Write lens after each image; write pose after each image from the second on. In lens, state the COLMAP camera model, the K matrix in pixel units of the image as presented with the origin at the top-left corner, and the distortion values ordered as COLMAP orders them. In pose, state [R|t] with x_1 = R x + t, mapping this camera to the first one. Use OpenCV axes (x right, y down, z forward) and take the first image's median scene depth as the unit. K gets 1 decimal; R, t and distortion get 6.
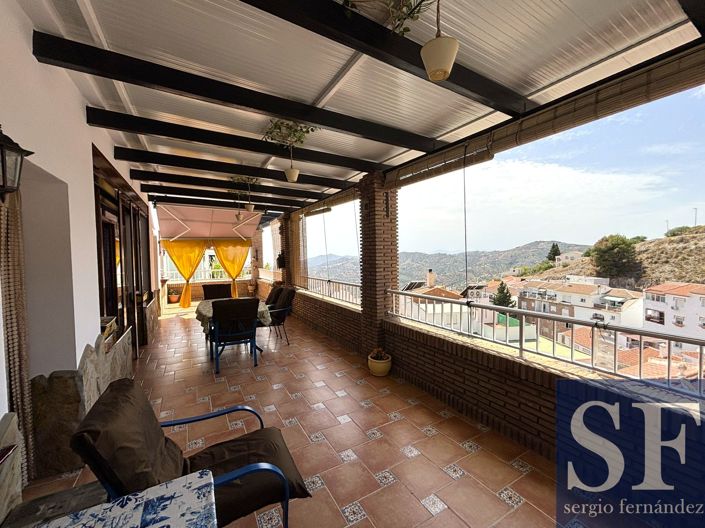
lens RADIAL K [[283.6, 0, 351.8], [0, 283.6, 261.3], [0, 0, 1]] dist [-0.001474, -0.000048]
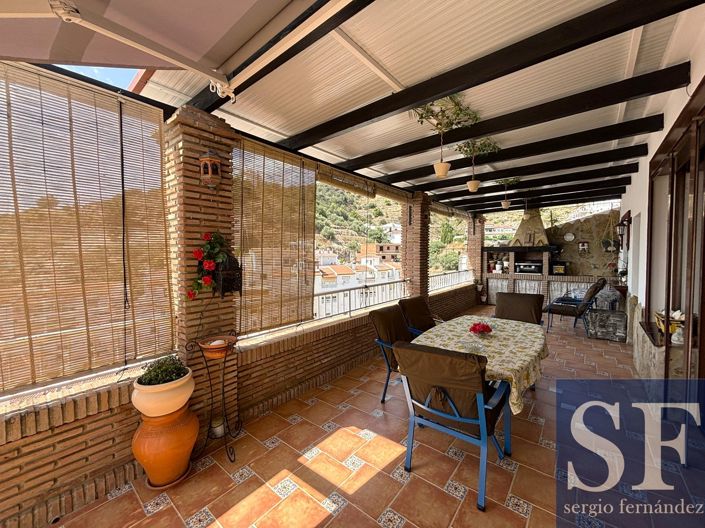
lens RADIAL K [[283.6, 0, 354.1], [0, 283.6, 265.8], [0, 0, 1]] dist [-0.001474, -0.000048]
pose [[-0.354629, -0.024597, 0.934683, -0.846615], [0.043766, 0.998122, 0.042872, -0.023309], [-0.933982, 0.056111, -0.352886, 1.372414]]
